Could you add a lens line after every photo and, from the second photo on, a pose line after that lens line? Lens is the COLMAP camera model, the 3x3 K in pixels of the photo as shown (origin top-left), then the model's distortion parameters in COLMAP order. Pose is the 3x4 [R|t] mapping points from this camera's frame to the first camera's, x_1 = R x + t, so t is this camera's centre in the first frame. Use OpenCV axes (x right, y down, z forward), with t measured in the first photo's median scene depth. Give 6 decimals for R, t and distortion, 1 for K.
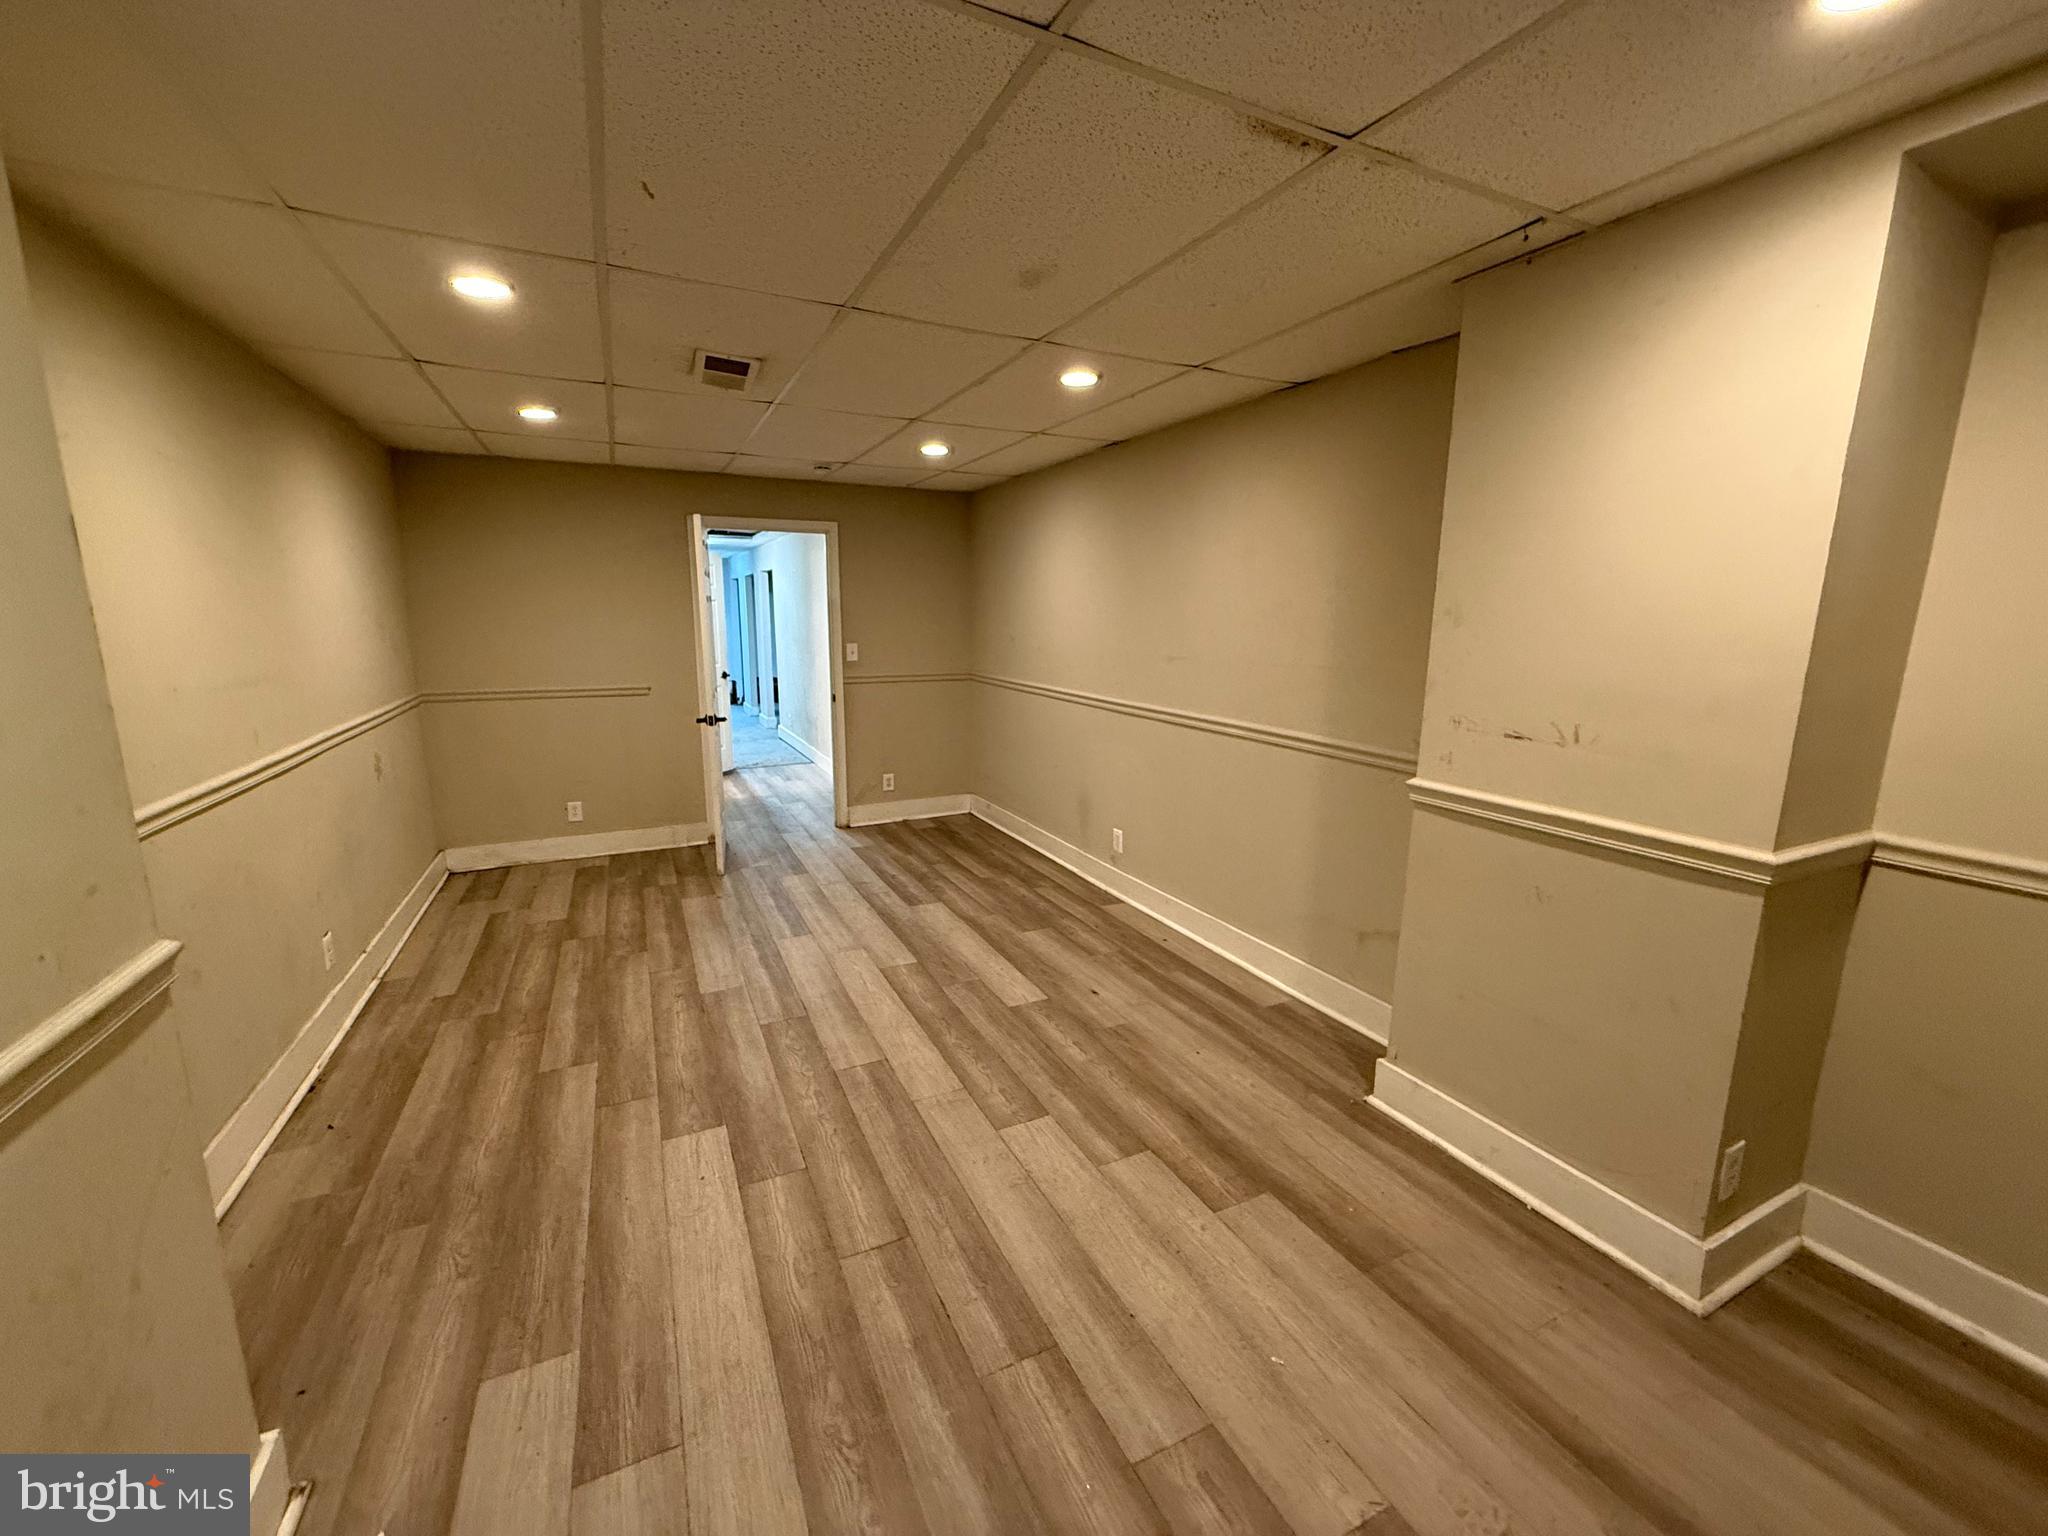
lens RADIAL K [[822.6, 0, 1024.0], [0, 822.6, 768.0], [0, 0, 1]] dist [0.000585, 0.000085]
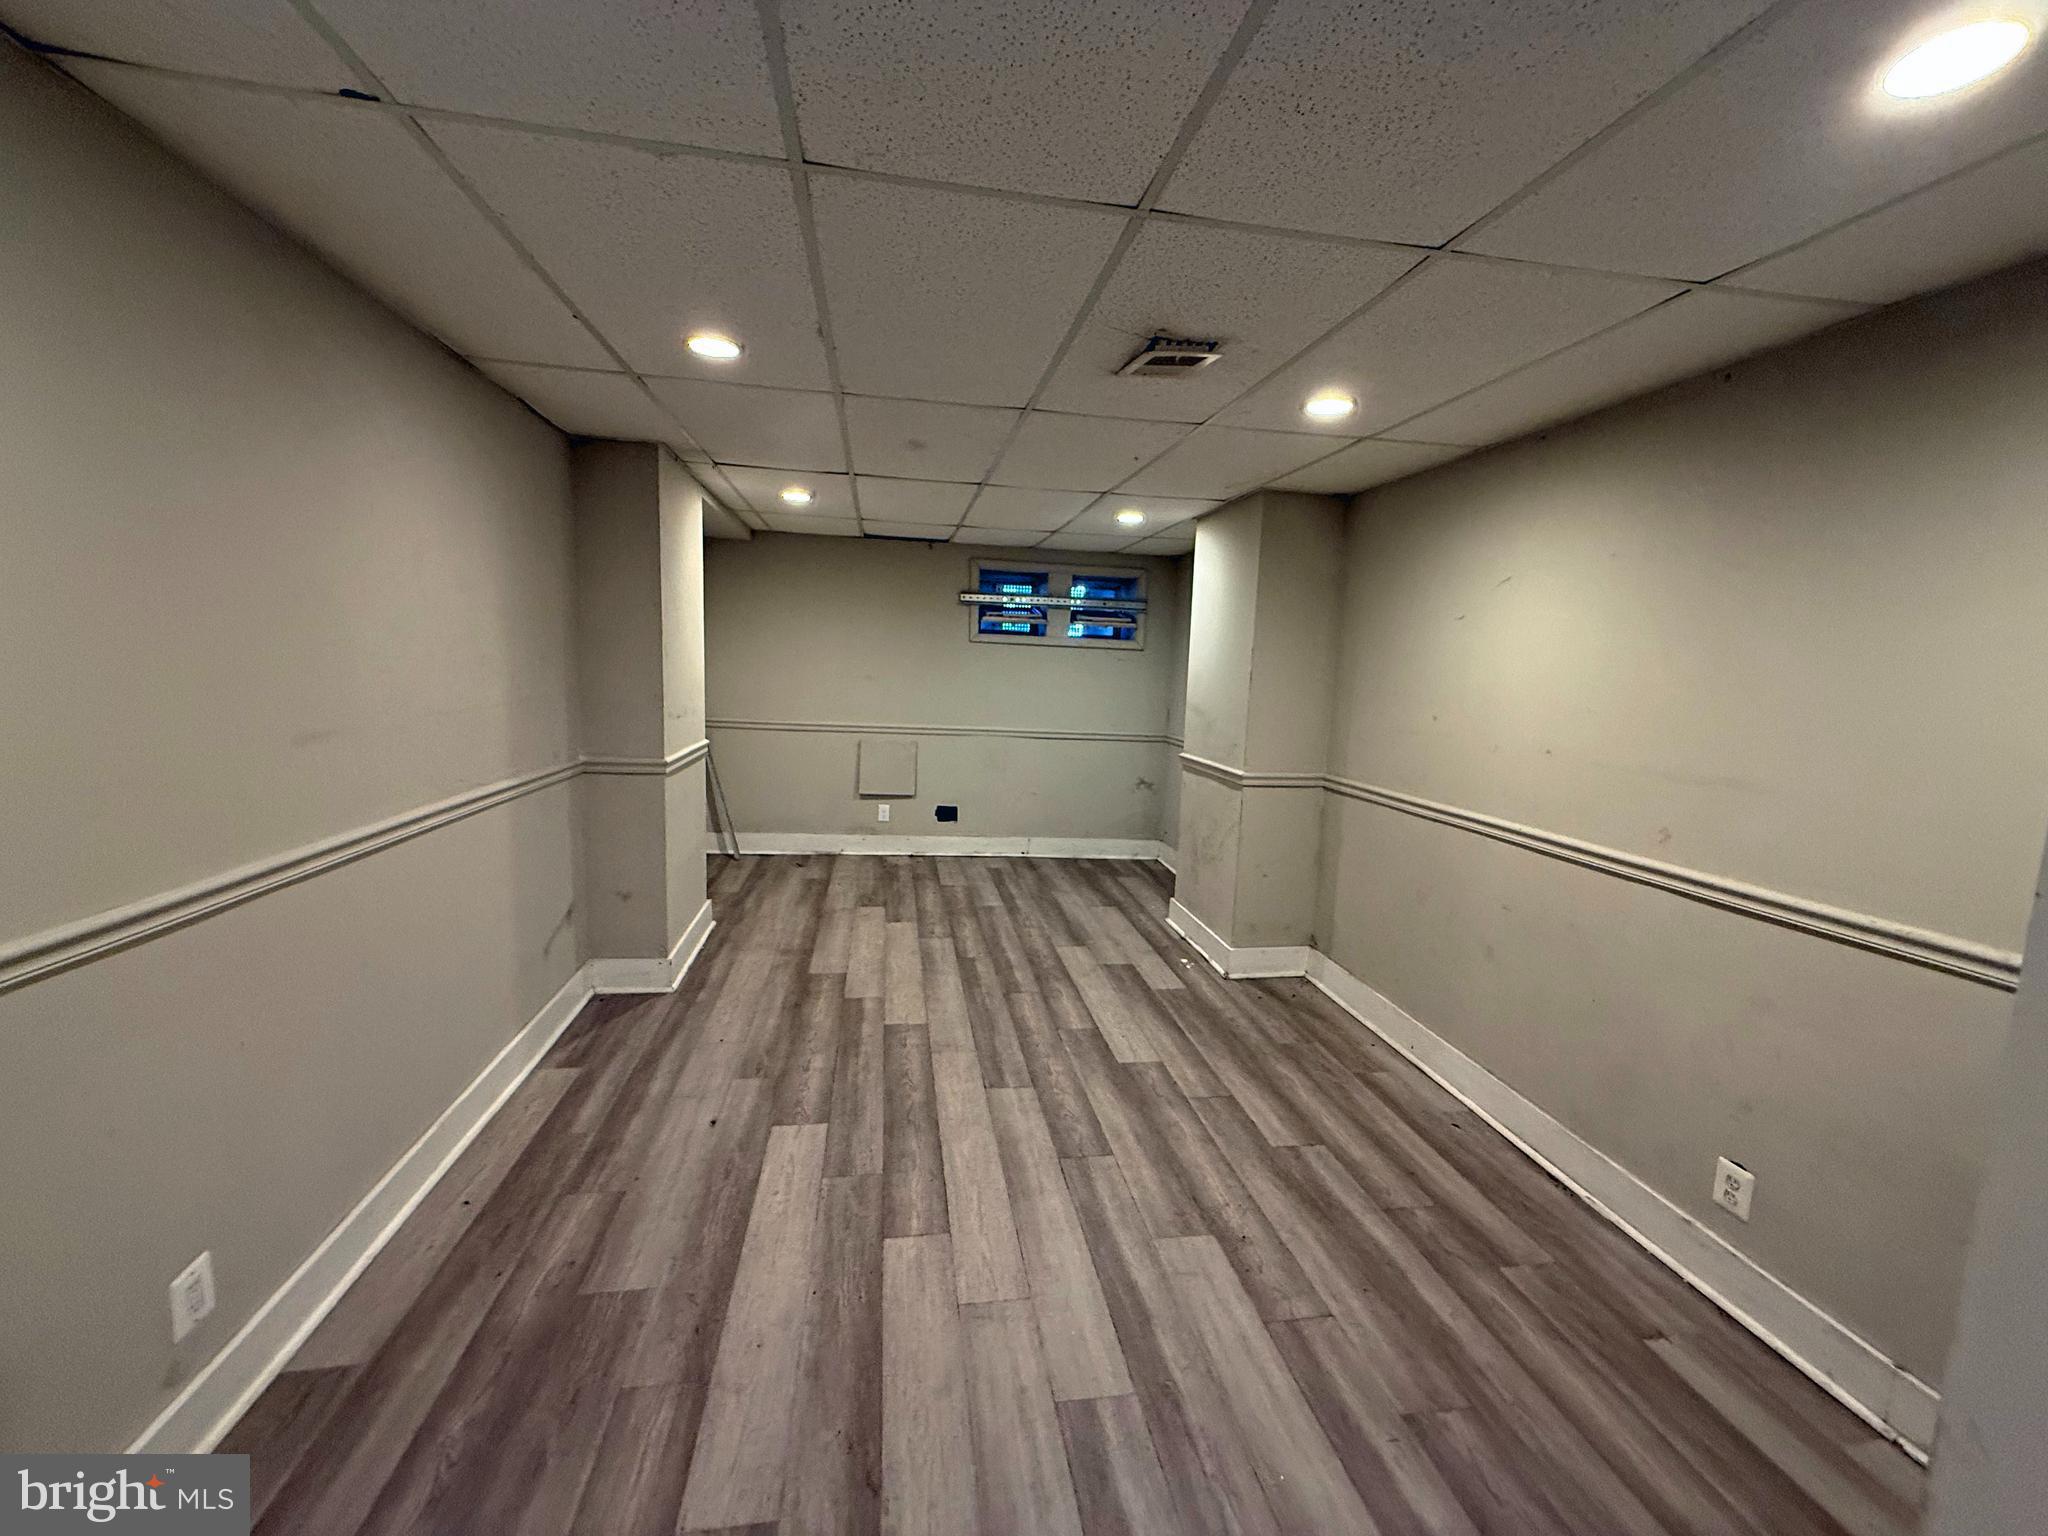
lens RADIAL K [[822.6, 0, 1024.0], [0, 822.6, 768.0], [0, 0, 1]] dist [0.000585, 0.000085]
pose [[-0.959229, -0.078518, 0.271506, -0.483376], [0.009240, 0.951411, 0.307785, -0.367442], [-0.282480, 0.297745, -0.911895, 1.885020]]
